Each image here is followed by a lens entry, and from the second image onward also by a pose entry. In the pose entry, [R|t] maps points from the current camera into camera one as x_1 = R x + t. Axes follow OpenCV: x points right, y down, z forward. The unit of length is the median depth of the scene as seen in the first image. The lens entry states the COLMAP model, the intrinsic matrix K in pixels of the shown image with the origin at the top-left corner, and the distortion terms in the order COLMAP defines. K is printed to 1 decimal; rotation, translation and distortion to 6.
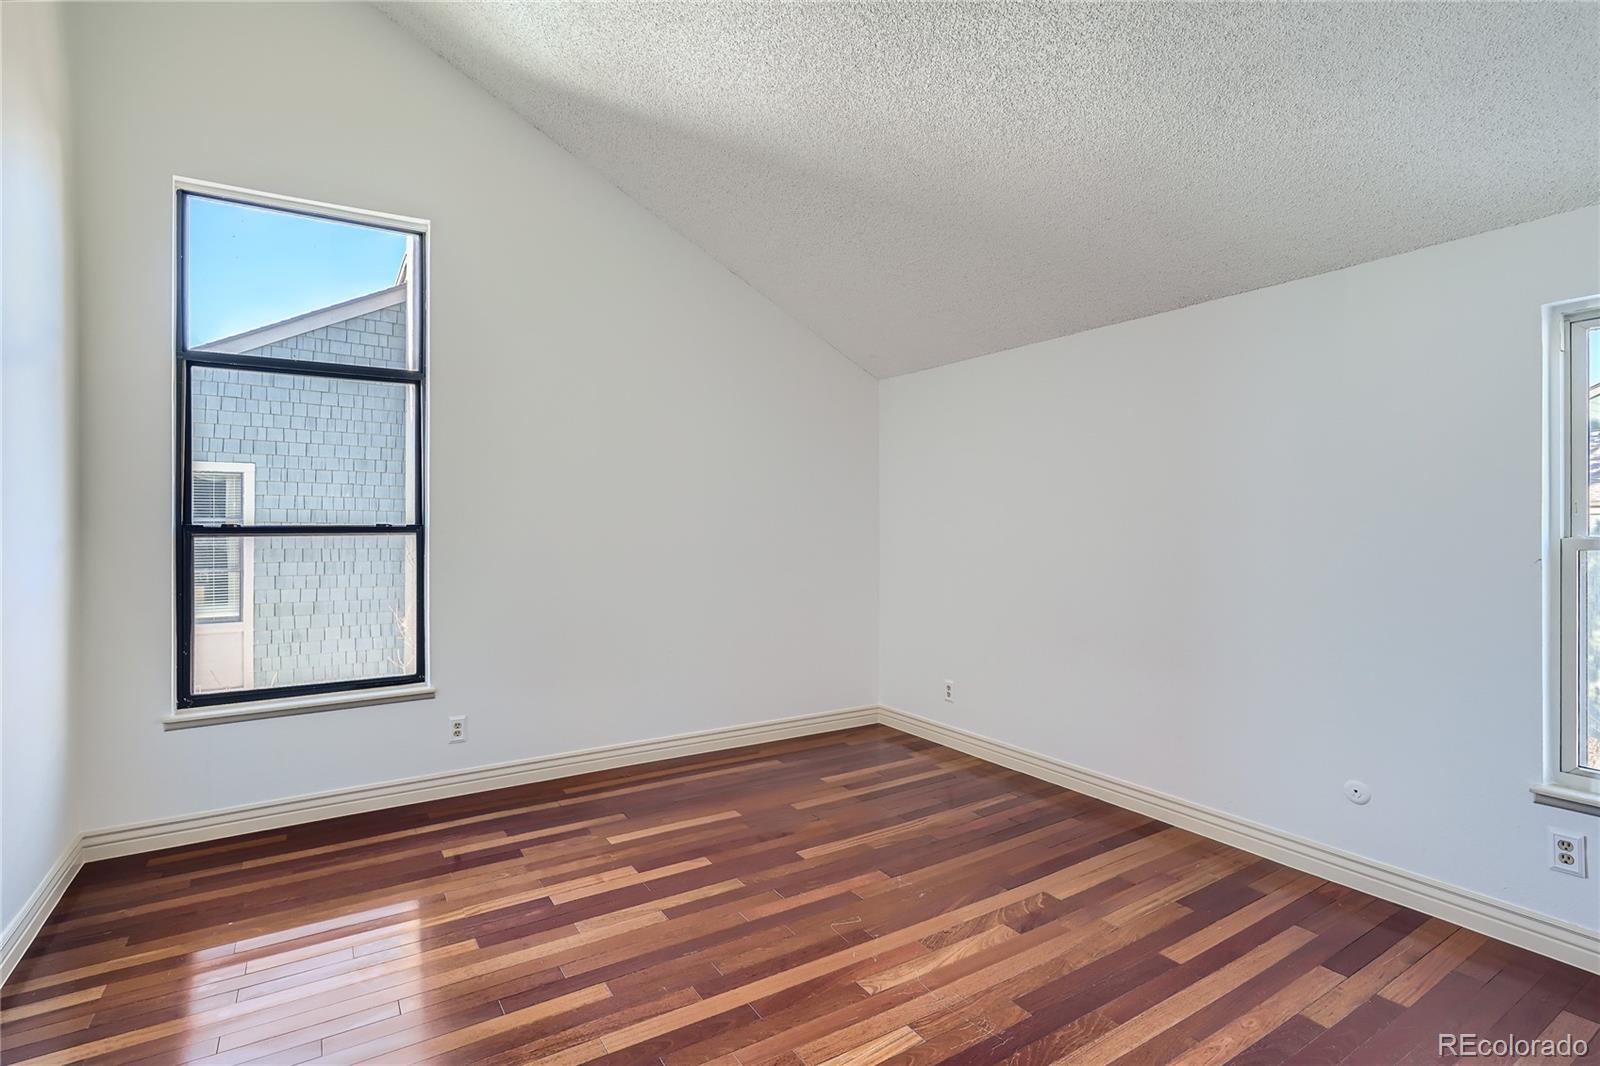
lens RADIAL K [[760.8, 0, 796.4], [0, 760.8, 526.0], [0, 0, 1]] dist [-0.007270, 0.005311]
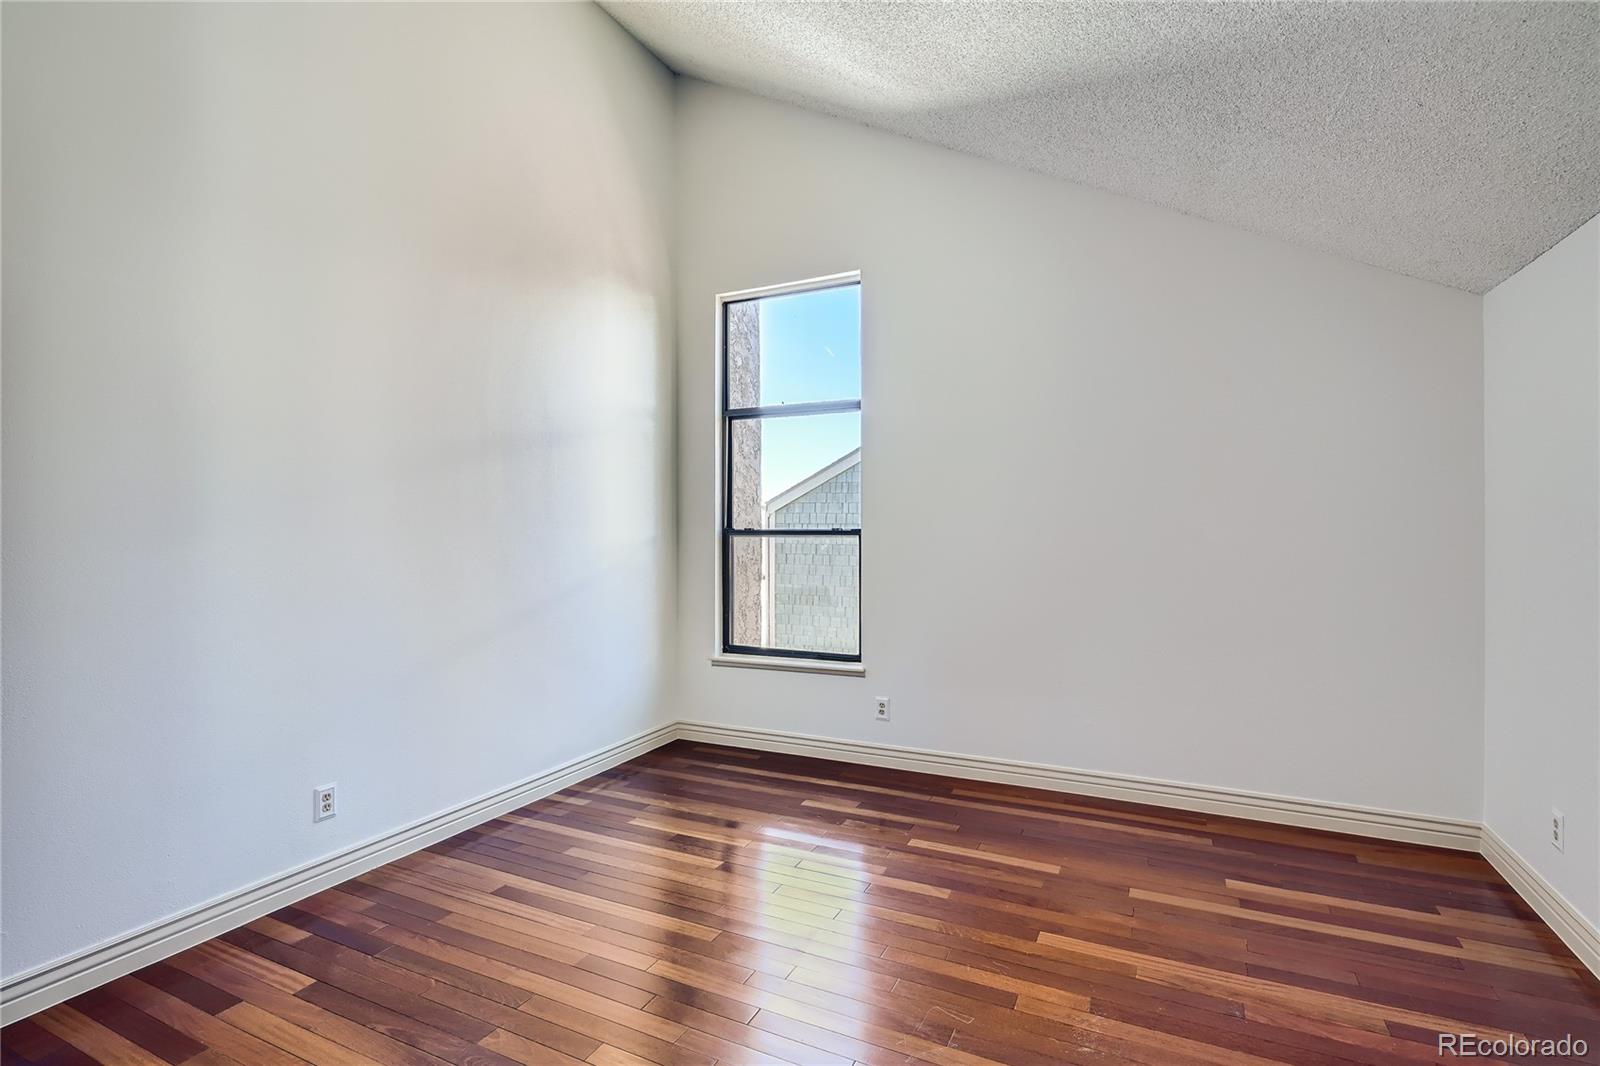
lens RADIAL K [[760.8, 0, 802.2], [0, 760.8, 528.8], [0, 0, 1]] dist [-0.007270, 0.005311]
pose [[0.541770, 0.003175, -0.840521, 0.495980], [-0.004333, 0.999990, 0.000985, -0.002948], [0.840516, 0.003109, 0.541779, 0.310472]]
